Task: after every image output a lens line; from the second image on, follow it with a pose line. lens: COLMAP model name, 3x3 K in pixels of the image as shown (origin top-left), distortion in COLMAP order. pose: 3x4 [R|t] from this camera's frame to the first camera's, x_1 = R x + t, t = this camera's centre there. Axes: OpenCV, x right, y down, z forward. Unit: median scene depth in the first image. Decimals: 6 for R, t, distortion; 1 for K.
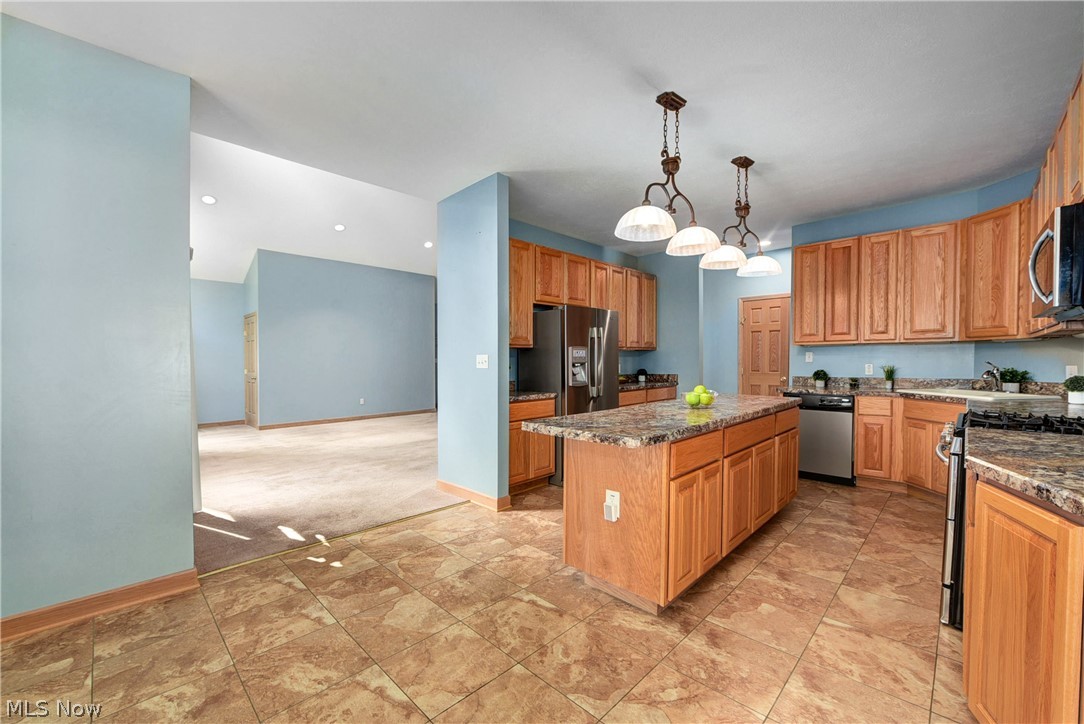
lens RADIAL K [[434.1, 0, 544.5], [0, 434.1, 367.2], [0, 0, 1]] dist [-0.009017, -0.000535]
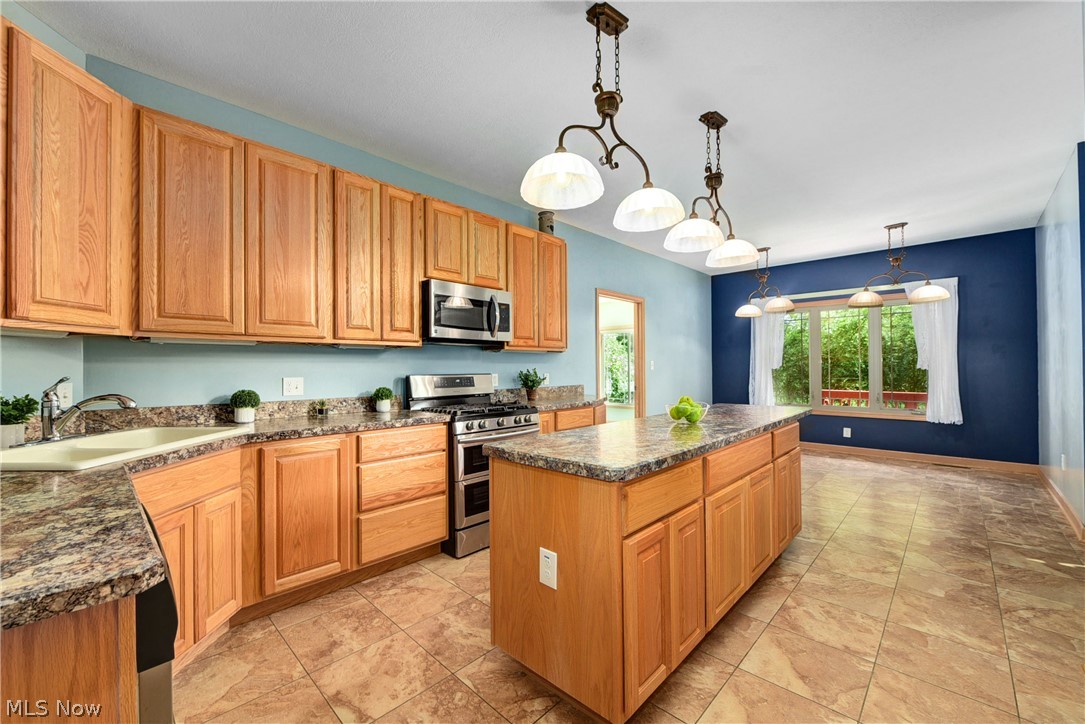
lens RADIAL K [[434.5, 0, 545.0], [0, 434.5, 367.2], [0, 0, 1]] dist [-0.009017, -0.000535]
pose [[-0.999842, 0.011231, -0.013742, 0.481879], [0.011009, 0.999809, 0.016154, -0.022958], [0.013921, 0.016000, -0.999775, 1.385943]]
